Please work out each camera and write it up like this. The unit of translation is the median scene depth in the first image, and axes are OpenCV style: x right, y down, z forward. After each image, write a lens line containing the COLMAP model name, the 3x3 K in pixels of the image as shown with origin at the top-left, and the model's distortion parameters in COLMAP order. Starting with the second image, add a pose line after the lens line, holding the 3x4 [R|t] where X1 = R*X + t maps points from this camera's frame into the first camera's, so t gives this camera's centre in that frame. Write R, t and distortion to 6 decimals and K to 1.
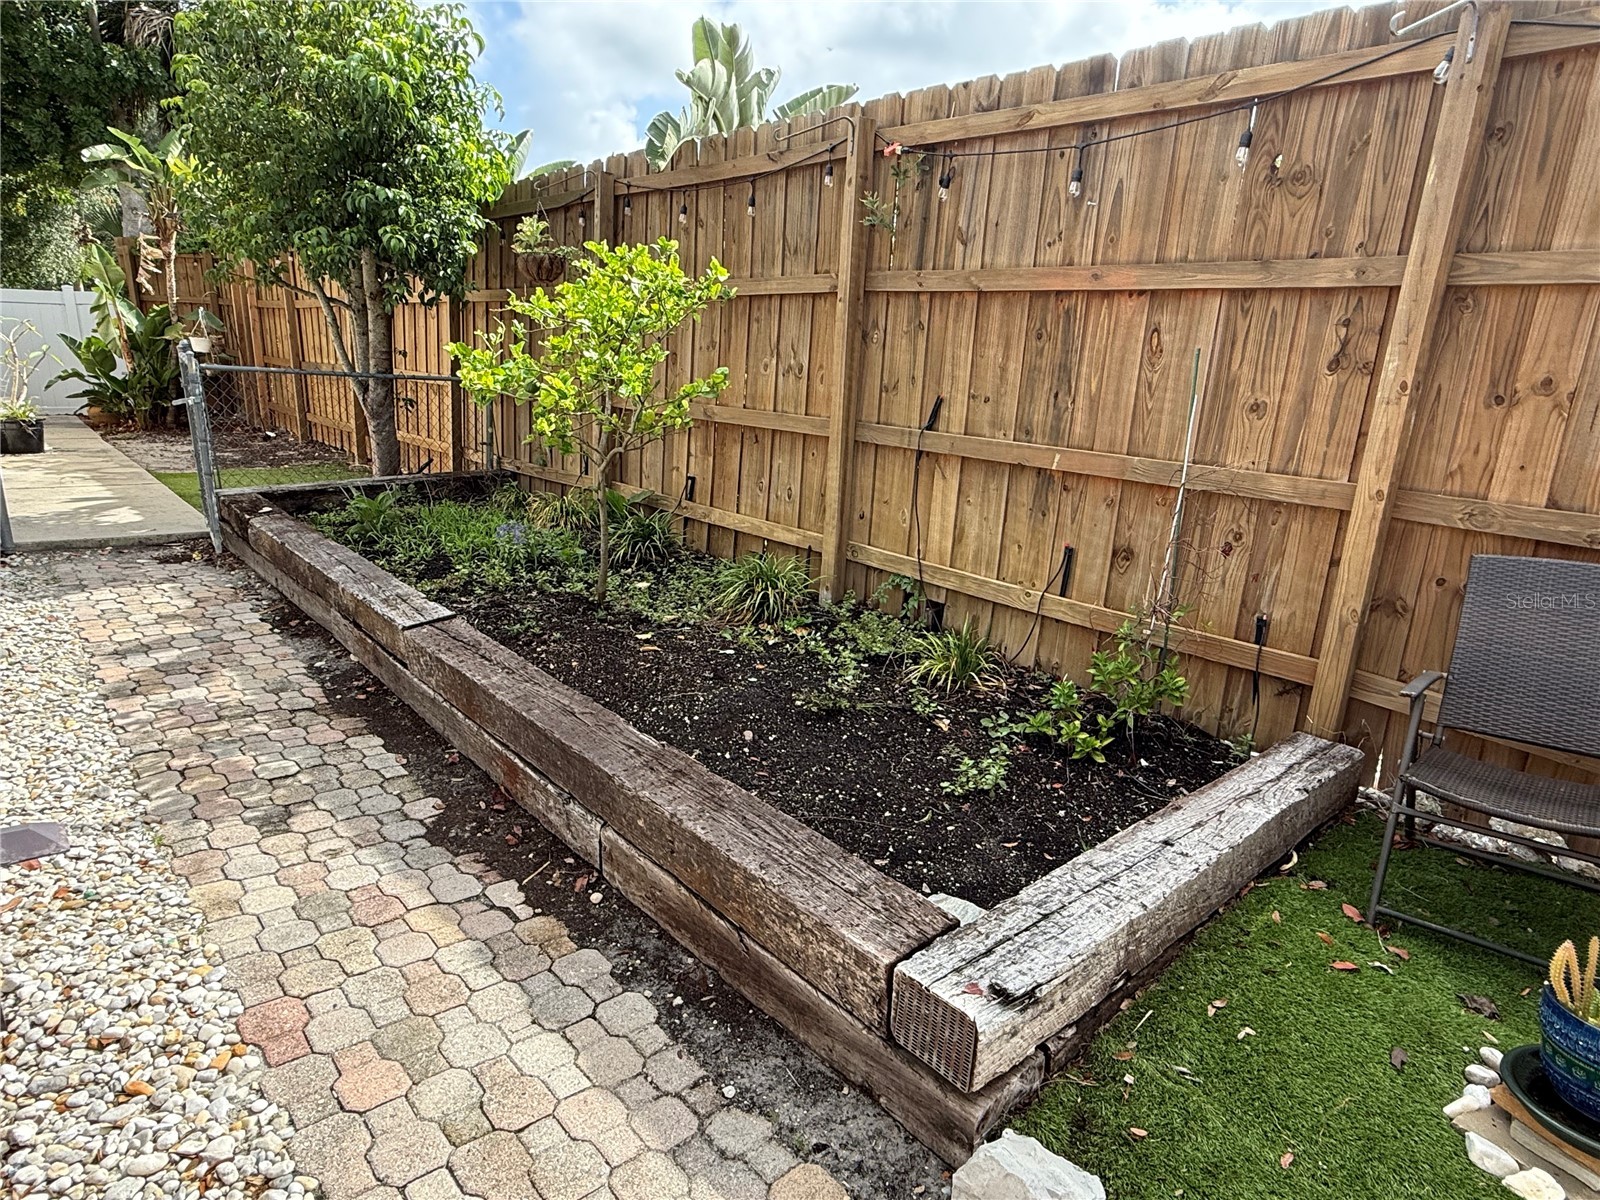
lens RADIAL K [[933.4, 0, 795.5], [0, 933.4, 604.4], [0, 0, 1]] dist [0.002995, 0.000629]
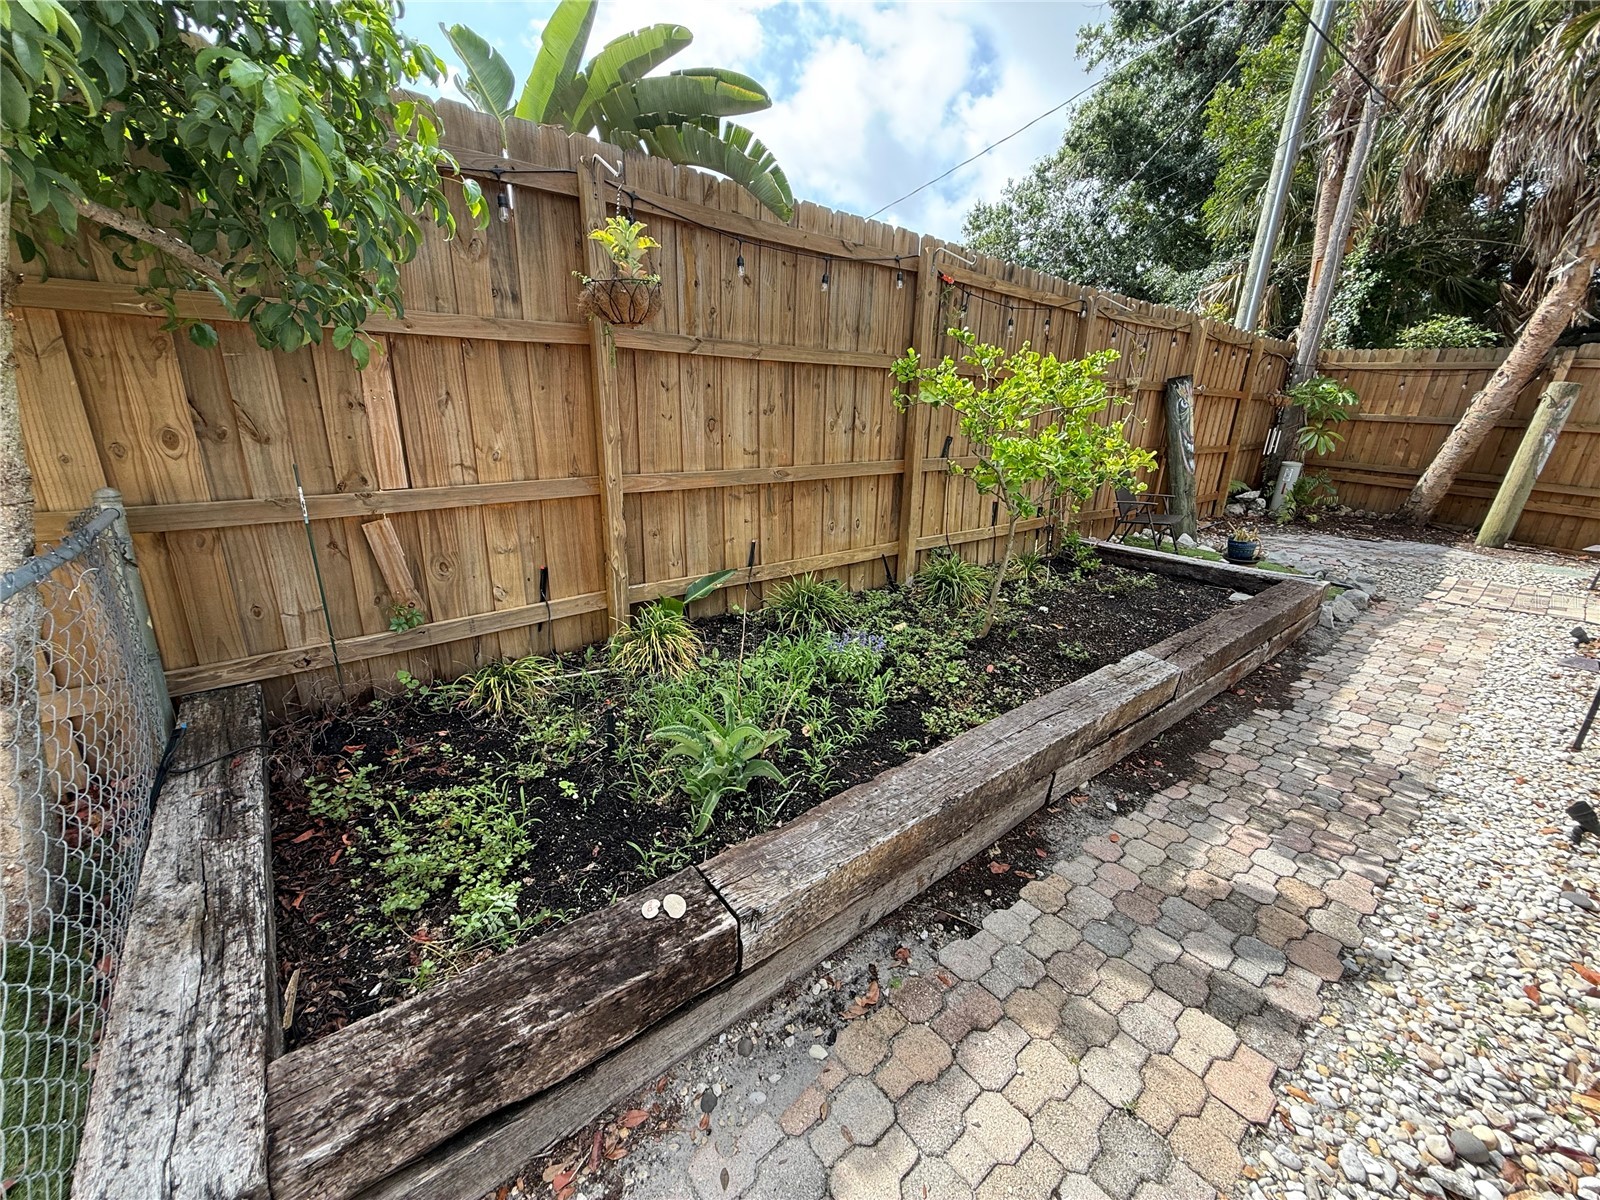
lens RADIAL K [[637.3, 0, 795.4], [0, 637.3, 599.4], [0, 0, 1]] dist [-0.000862, 0.000283]
pose [[0.033927, -0.343271, 0.938624, -1.241748], [0.235452, 0.915475, 0.326294, -0.471731], [-0.971294, 0.209931, 0.111883, 1.434094]]
